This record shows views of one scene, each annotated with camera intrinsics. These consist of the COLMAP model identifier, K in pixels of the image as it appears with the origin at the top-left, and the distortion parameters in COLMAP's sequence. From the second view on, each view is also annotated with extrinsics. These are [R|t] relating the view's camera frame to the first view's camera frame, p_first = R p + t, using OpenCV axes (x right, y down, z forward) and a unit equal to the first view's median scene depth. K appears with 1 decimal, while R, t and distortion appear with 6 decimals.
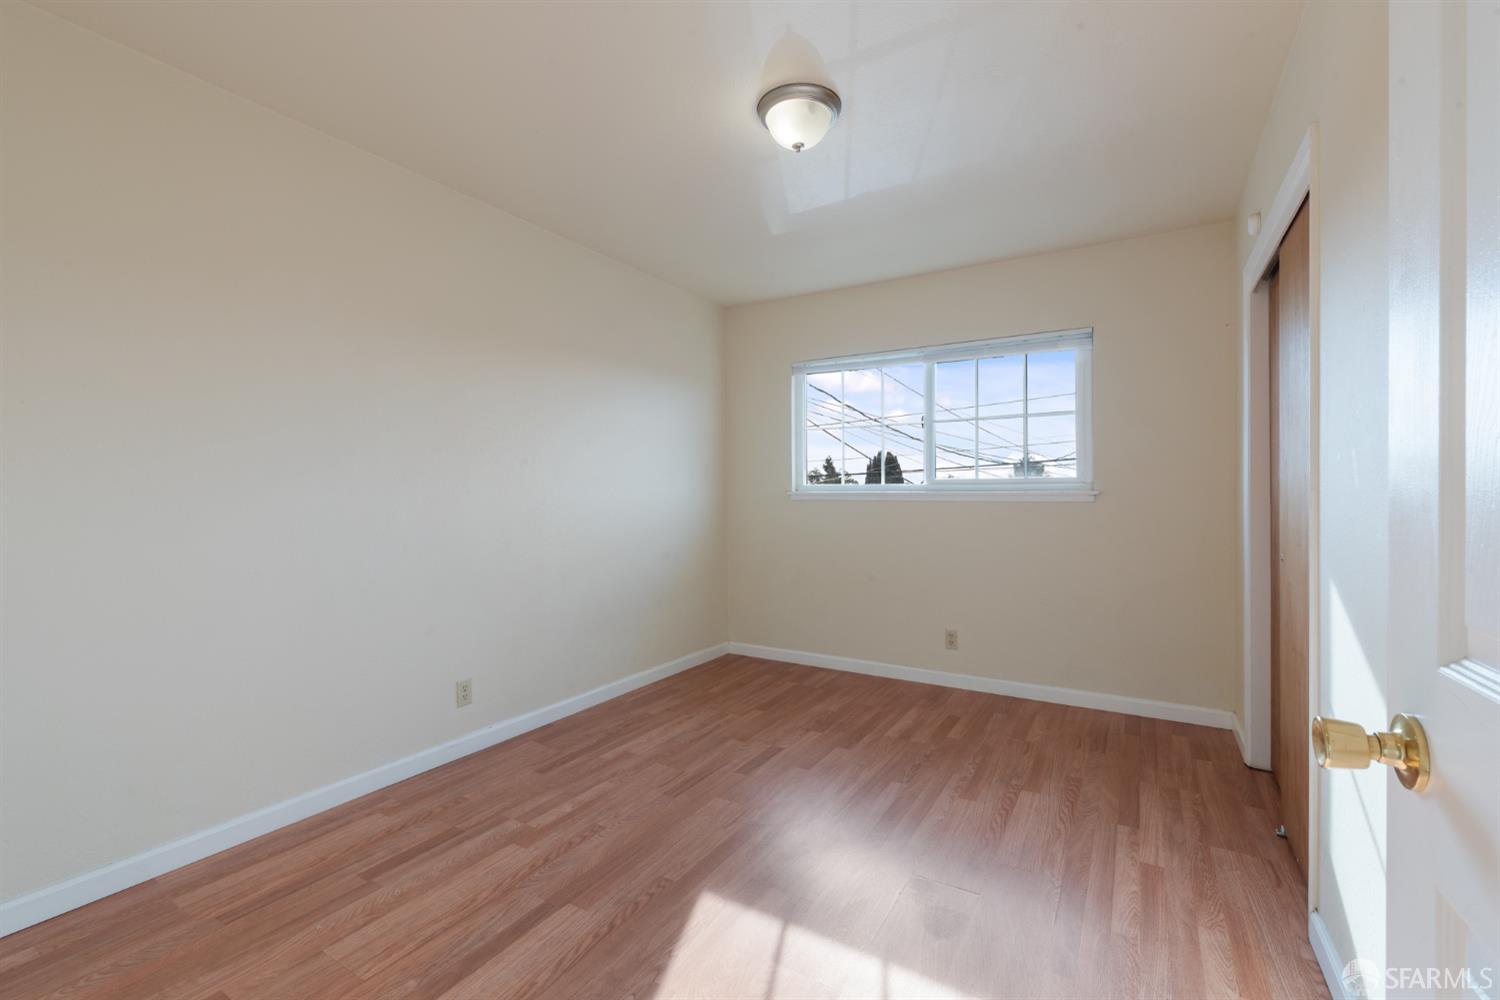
lens RADIAL K [[630.3, 0, 750.0], [0, 630.3, 500.0], [0, 0, 1]] dist [-0.002240, -0.000062]
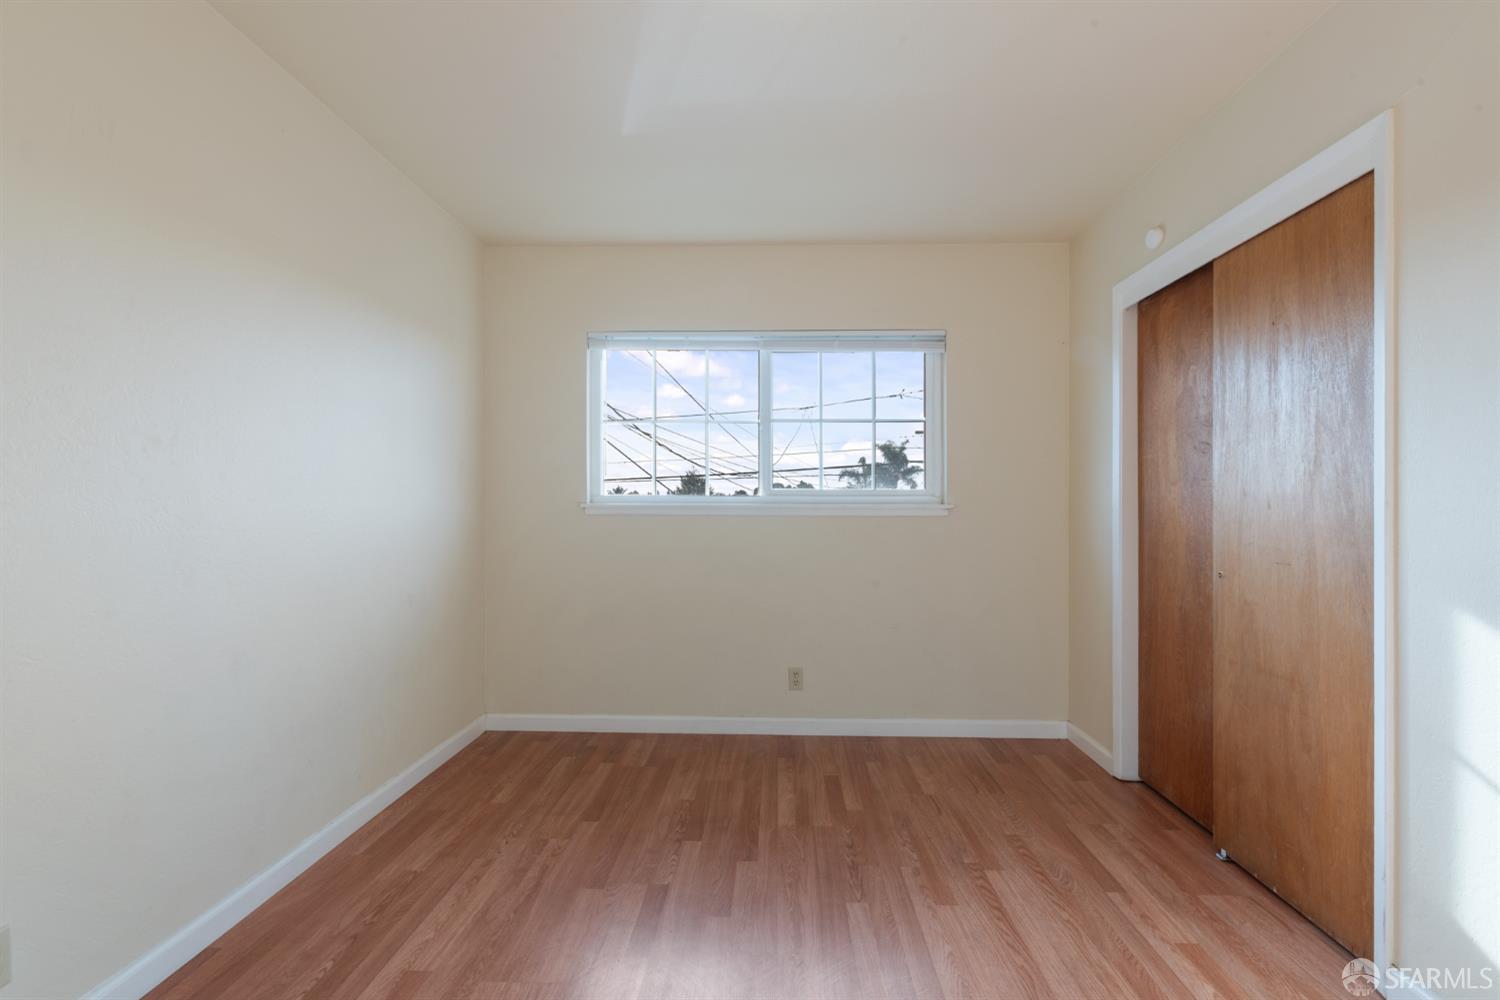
lens RADIAL K [[651.2, 0, 753.5], [0, 651.2, 505.1], [0, 0, 1]] dist [0.000662, 0.000035]
pose [[0.873601, 0.003040, 0.486633, -0.189806], [0.001367, 0.999961, -0.008701, -0.005591], [-0.486641, 0.008267, 0.873563, 0.313365]]
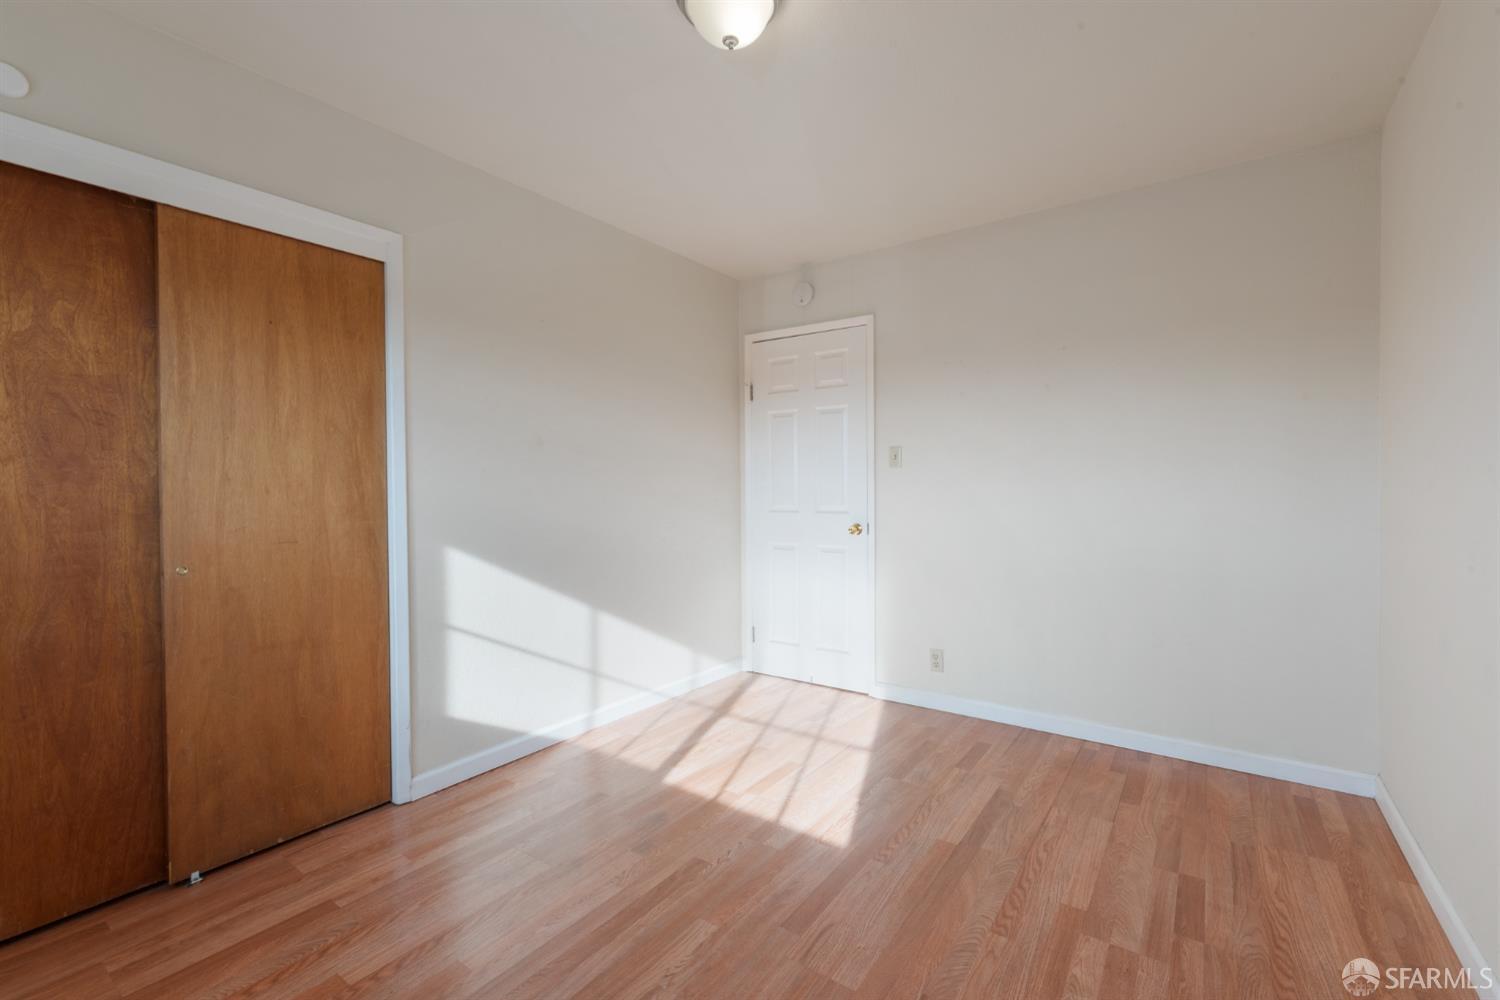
lens RADIAL K [[666.8, 0, 750.0], [0, 666.8, 500.0], [0, 0, 1]] dist [-0.000777, -0.000035]
pose [[-0.997467, 0.004953, 0.070952, 0.000724], [0.007467, 0.999352, 0.035212, -0.020549], [-0.070731, 0.035653, -0.996858, 1.245390]]
